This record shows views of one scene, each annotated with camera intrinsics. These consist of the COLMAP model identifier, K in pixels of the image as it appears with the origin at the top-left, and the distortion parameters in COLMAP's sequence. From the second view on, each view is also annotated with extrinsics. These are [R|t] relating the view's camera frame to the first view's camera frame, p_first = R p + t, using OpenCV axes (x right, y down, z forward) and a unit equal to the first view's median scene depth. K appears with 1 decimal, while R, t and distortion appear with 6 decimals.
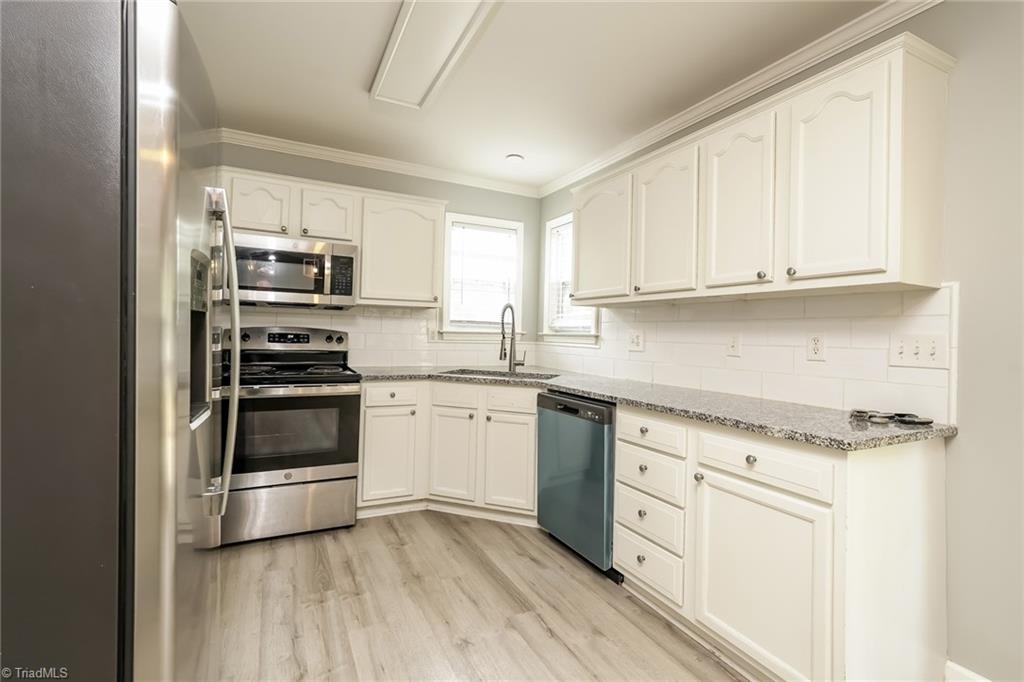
lens RADIAL K [[462.2, 0, 510.3], [0, 462.2, 331.4], [0, 0, 1]] dist [-0.002689, 0.000597]
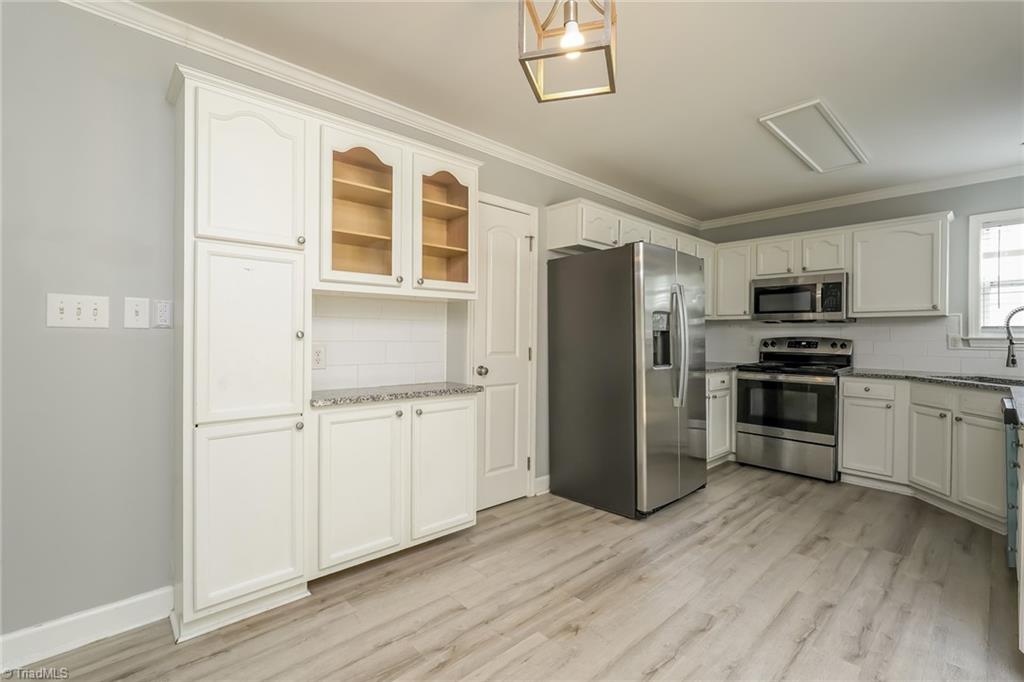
lens RADIAL K [[460.0, 0, 509.9], [0, 460.0, 335.0], [0, 0, 1]] dist [-0.015911, 0.007906]
pose [[0.270112, -0.022702, -0.962561, 0.659919], [0.001916, 0.999733, -0.023041, 0.017168], [0.962827, 0.004380, 0.270083, -0.256457]]
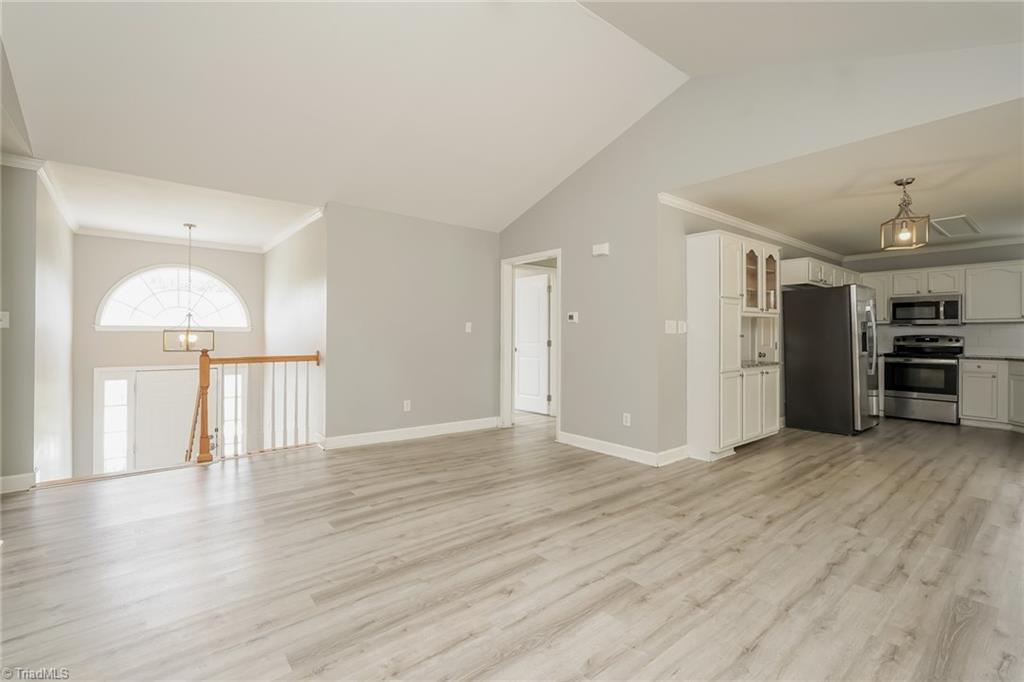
lens RADIAL K [[462.2, 0, 510.3], [0, 462.2, 331.4], [0, 0, 1]] dist [-0.002689, 0.000597]
pose [[0.216741, -0.029376, -0.975787, 1.273543], [0.007256, 0.999568, -0.028481, 0.023613], [0.976202, -0.000907, 0.216861, -1.451728]]
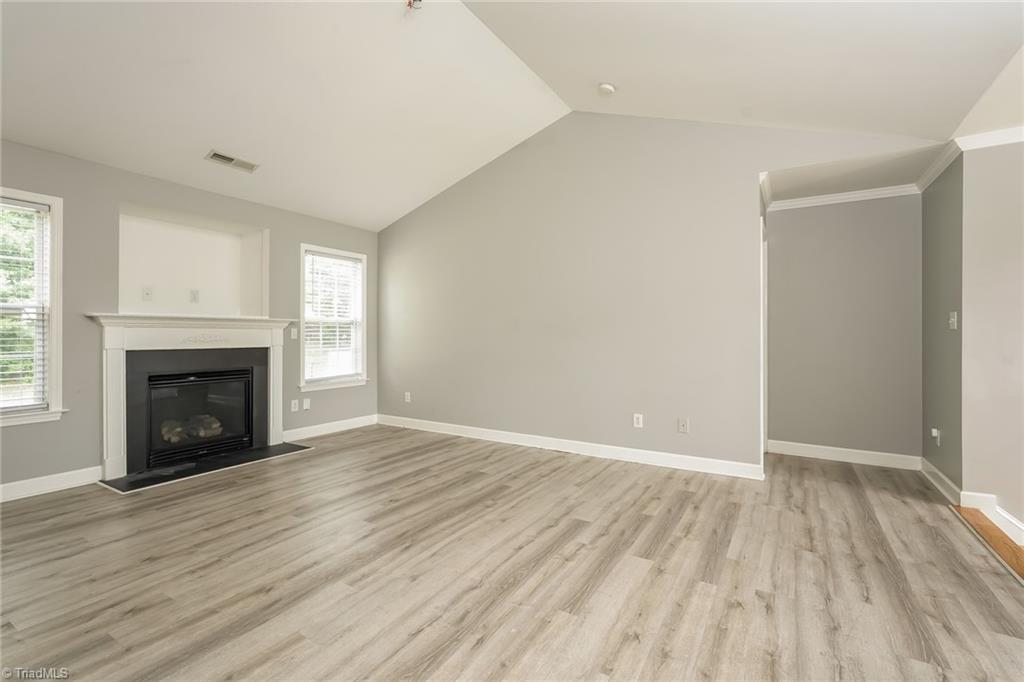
lens RADIAL K [[457.7, 0, 512.0], [0, 457.7, 341.0], [0, 0, 1]] dist [-0.011995, 0.001137]
pose [[-0.530036, -0.036759, 0.847178, -0.502956], [-0.022040, 0.999320, 0.029571, -0.007324], [-0.847689, -0.002998, -0.530485, -0.961864]]
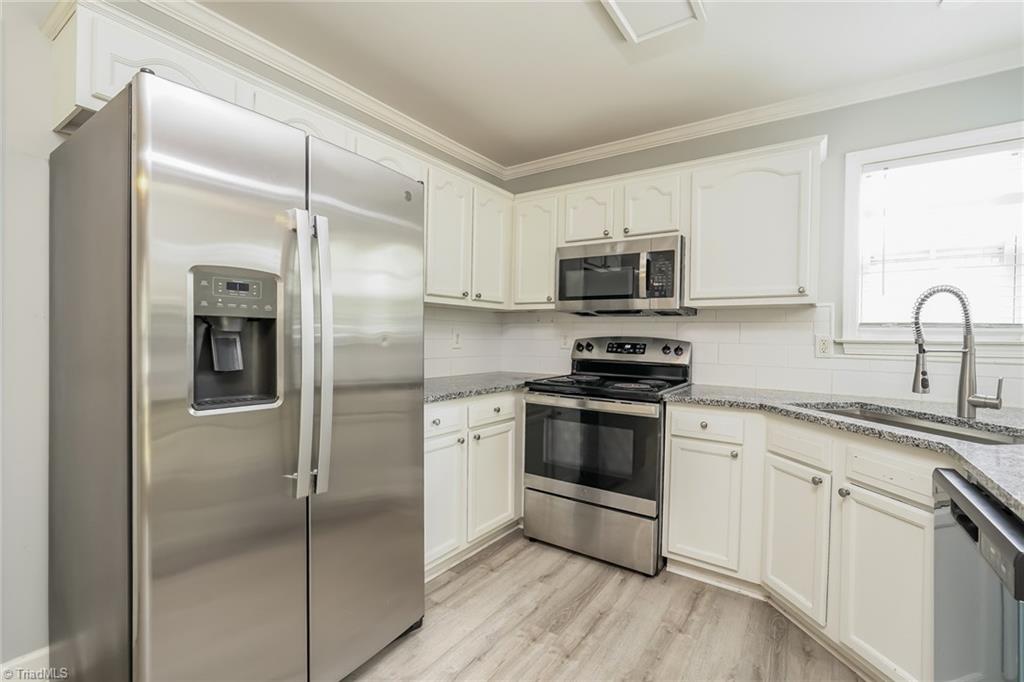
lens RADIAL K [[457.7, 0, 512.0], [0, 457.7, 341.0], [0, 0, 1]] dist [-0.011995, 0.001137]
pose [[0.474470, -0.005228, -0.880256, 0.241536], [-0.001459, 0.999976, -0.006726, 0.006853], [0.880270, 0.004475, 0.474452, 0.368417]]
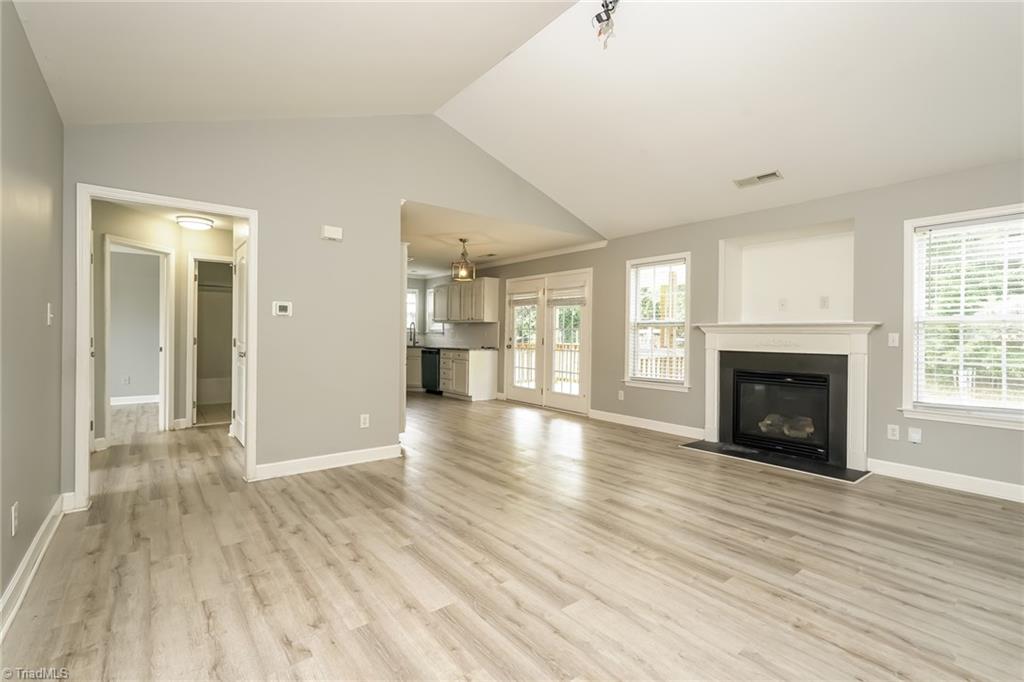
lens RADIAL K [[457.7, 0, 512.0], [0, 457.7, 341.0], [0, 0, 1]] dist [-0.011995, 0.001137]
pose [[0.978110, -0.017212, 0.207373, 0.010232], [0.012011, 0.999581, 0.026317, -0.011156], [-0.207739, -0.023250, 0.977908, -2.248772]]
